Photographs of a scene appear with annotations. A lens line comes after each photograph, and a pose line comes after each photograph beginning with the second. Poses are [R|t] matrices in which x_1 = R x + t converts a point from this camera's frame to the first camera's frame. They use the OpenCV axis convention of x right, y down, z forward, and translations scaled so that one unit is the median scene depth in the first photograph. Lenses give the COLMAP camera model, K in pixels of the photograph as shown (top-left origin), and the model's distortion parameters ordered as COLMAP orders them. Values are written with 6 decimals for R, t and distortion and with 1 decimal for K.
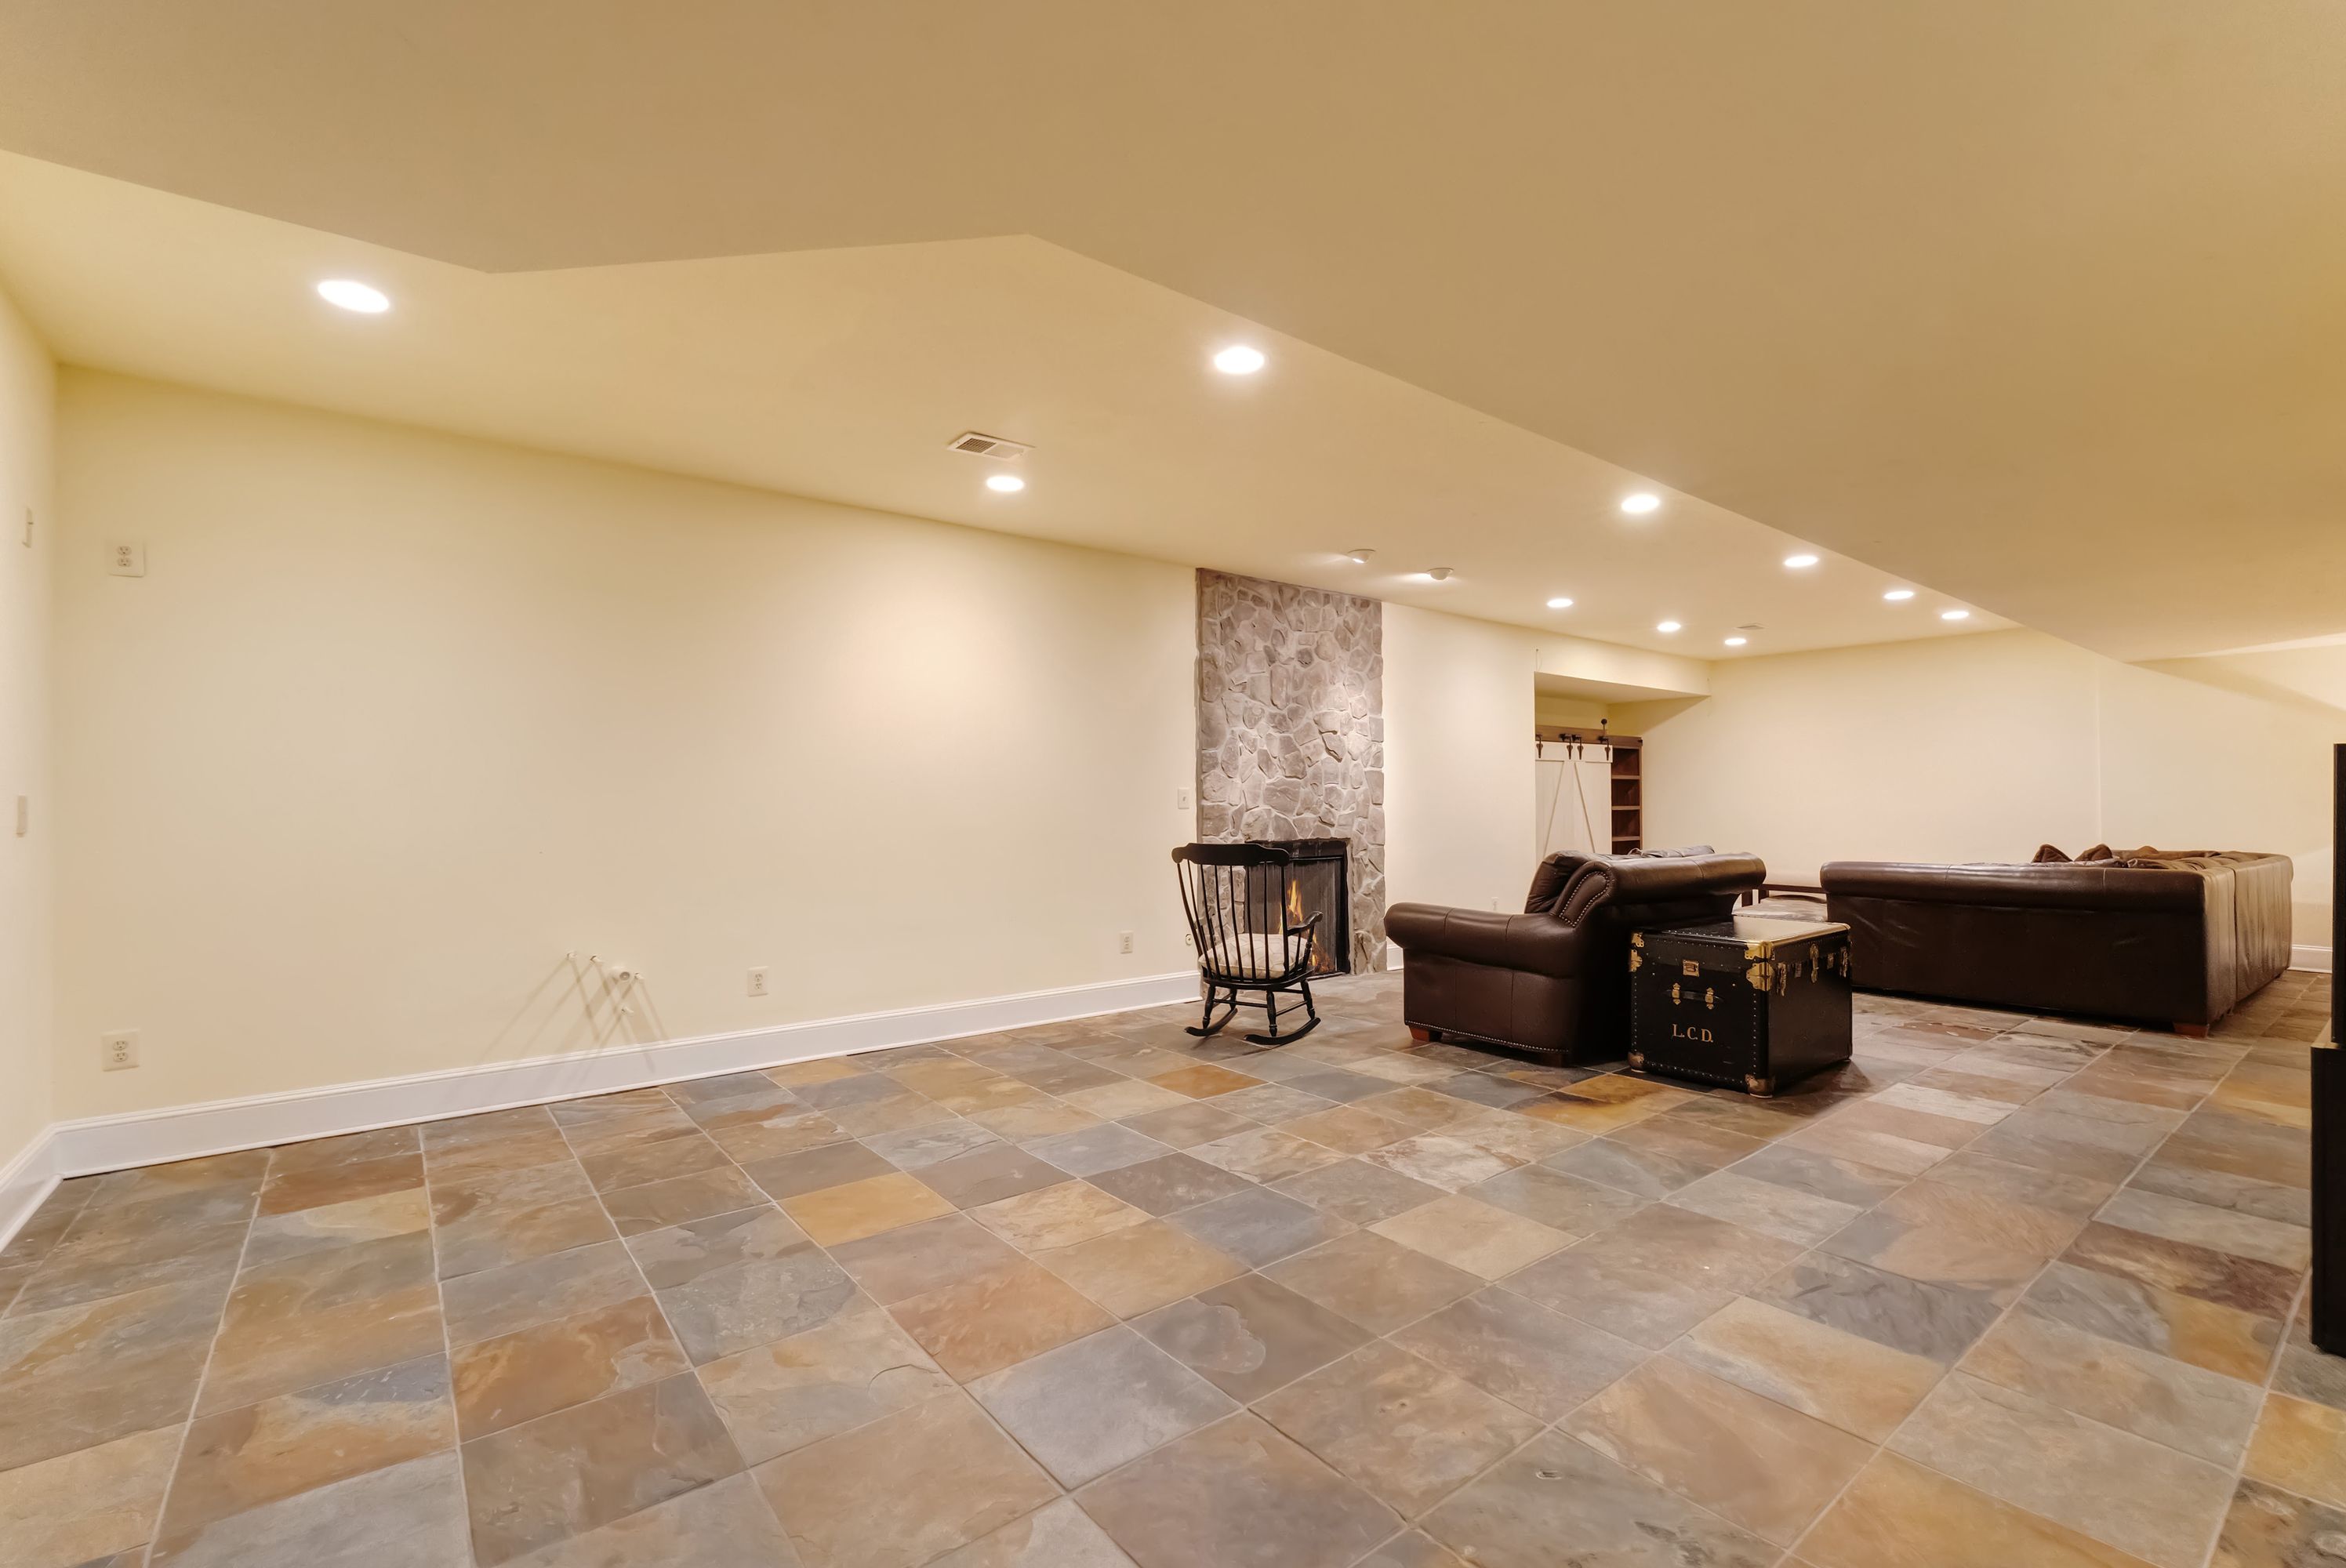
lens RADIAL K [[1017.3, 0, 1150.2], [0, 1017.3, 787.4], [0, 0, 1]] dist [-0.001959, 0.000002]
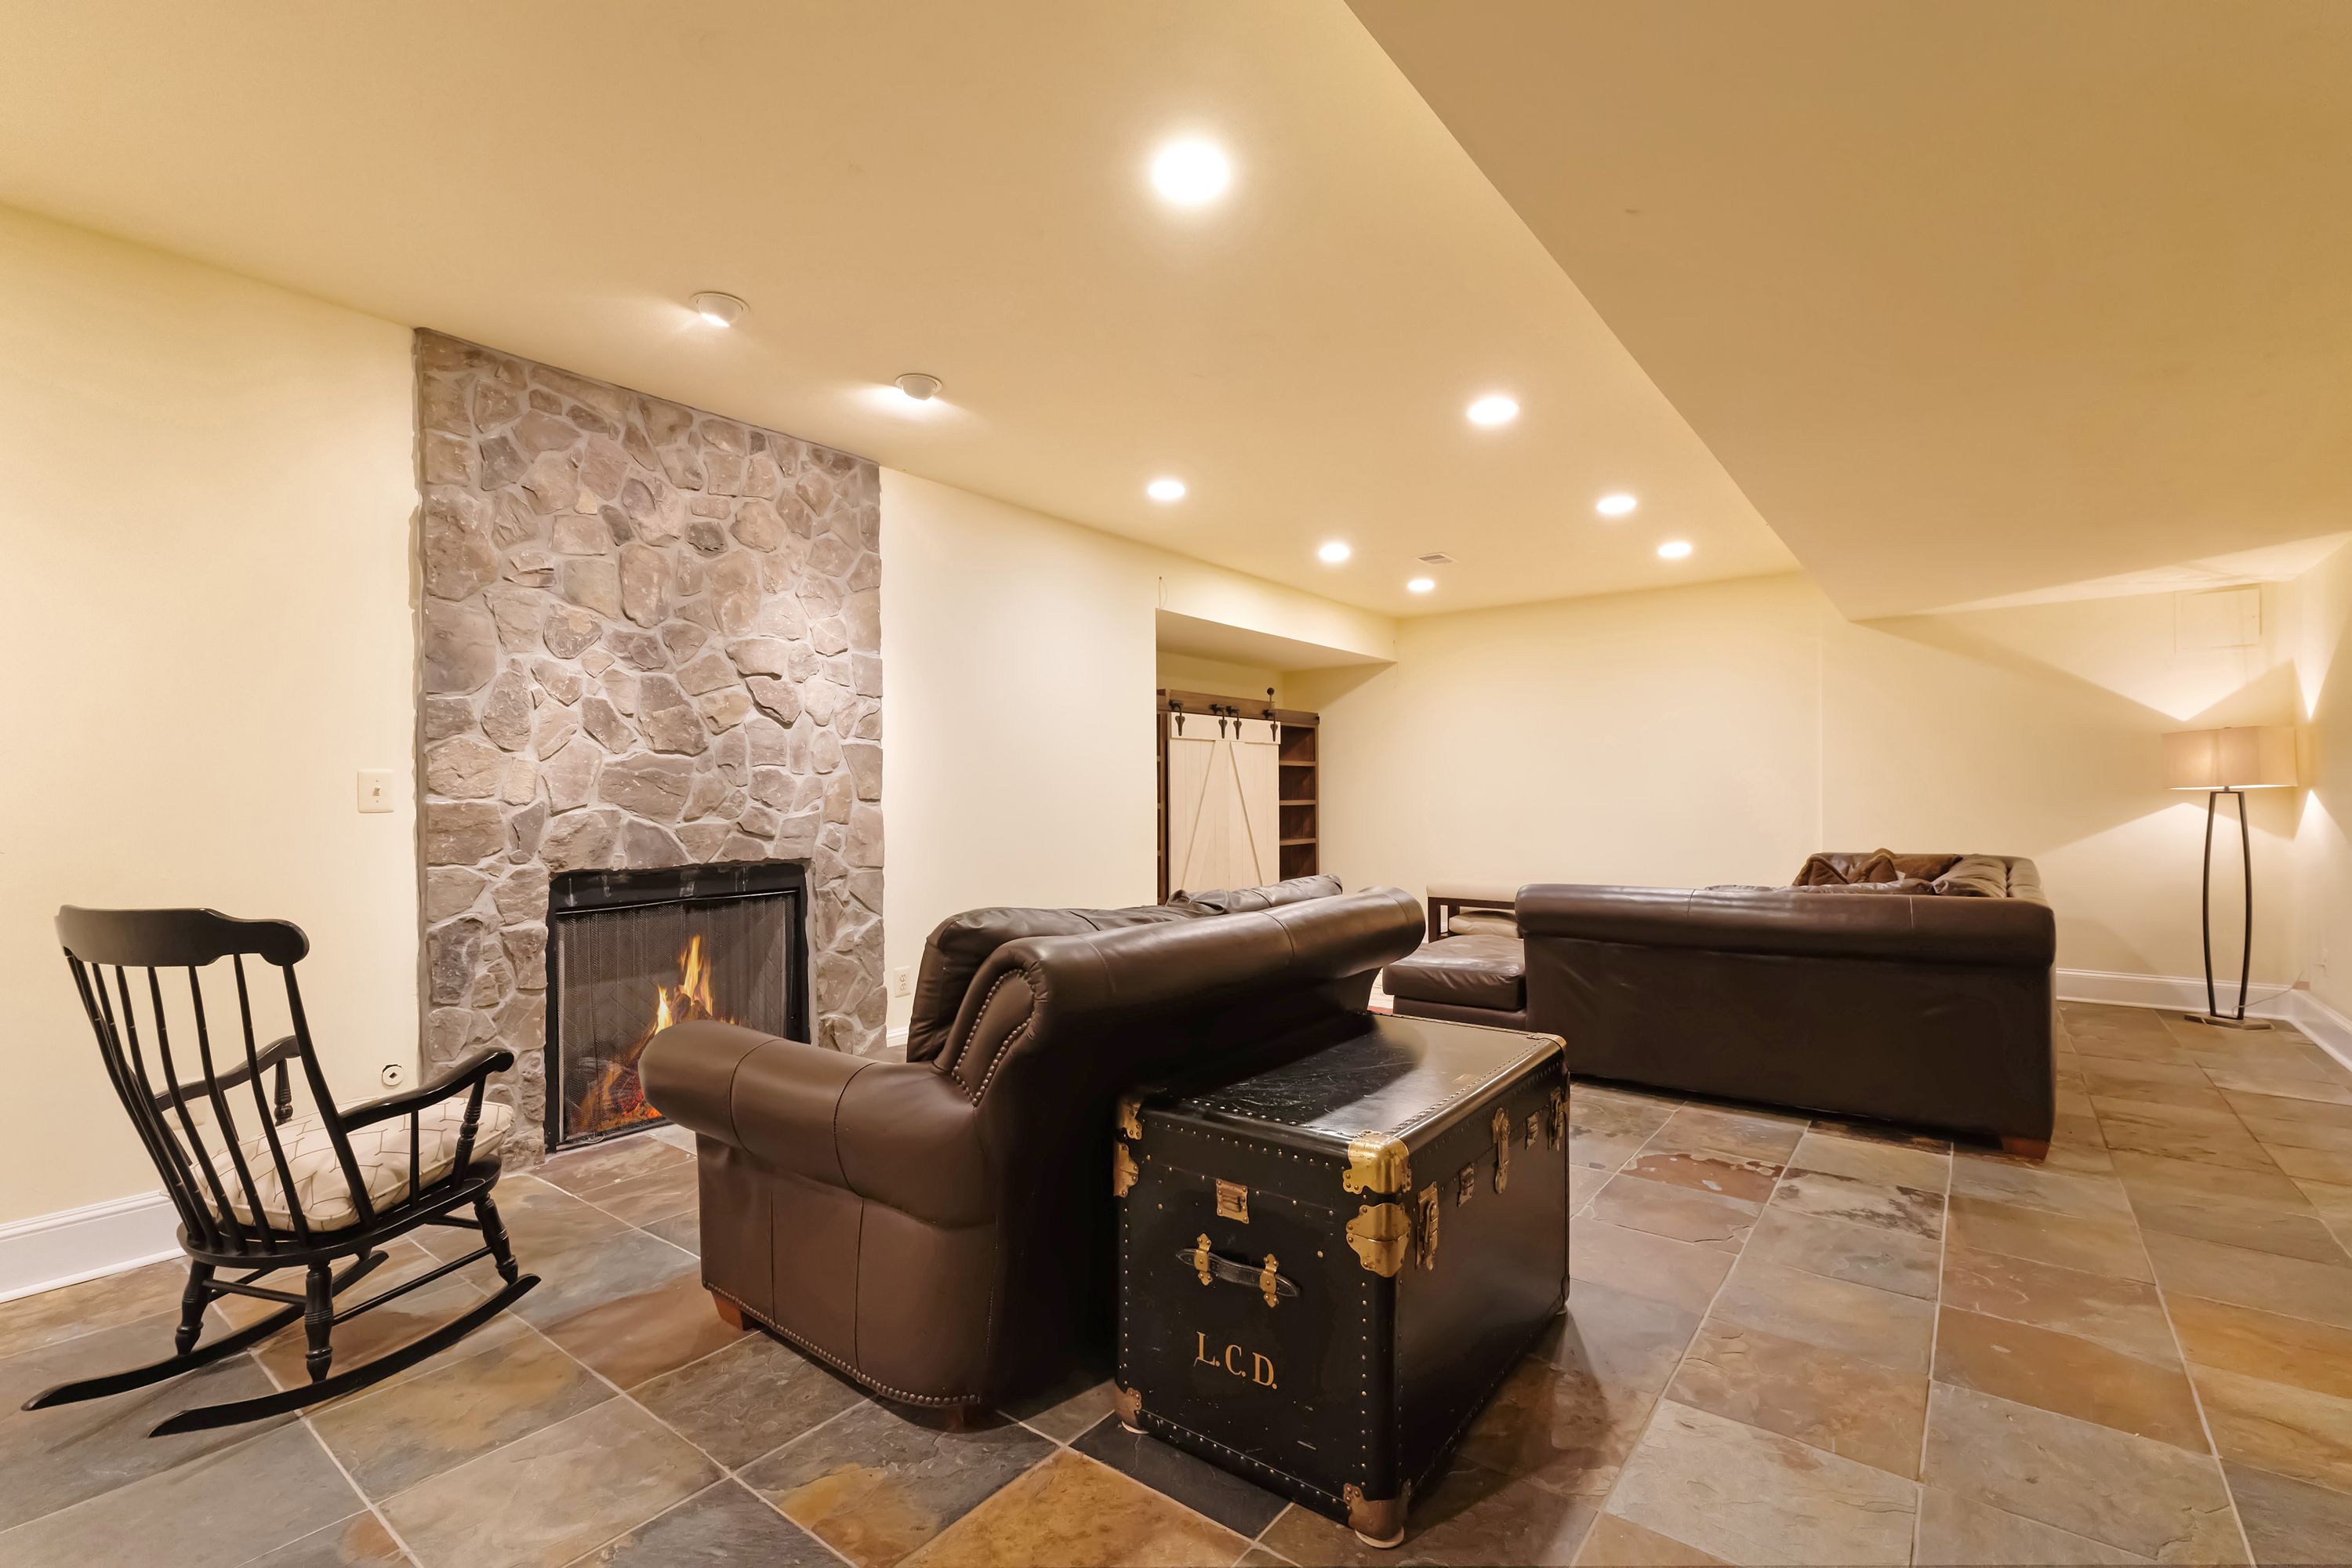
lens RADIAL K [[1035.8, 0, 1167.8], [0, 1035.8, 806.7], [0, 0, 1]] dist [0.001574, 0.000081]
pose [[0.967172, -0.006788, 0.254034, 0.257466], [0.000703, 0.999711, 0.024035, 0.006172], [-0.254123, -0.023067, 0.966897, 0.389572]]
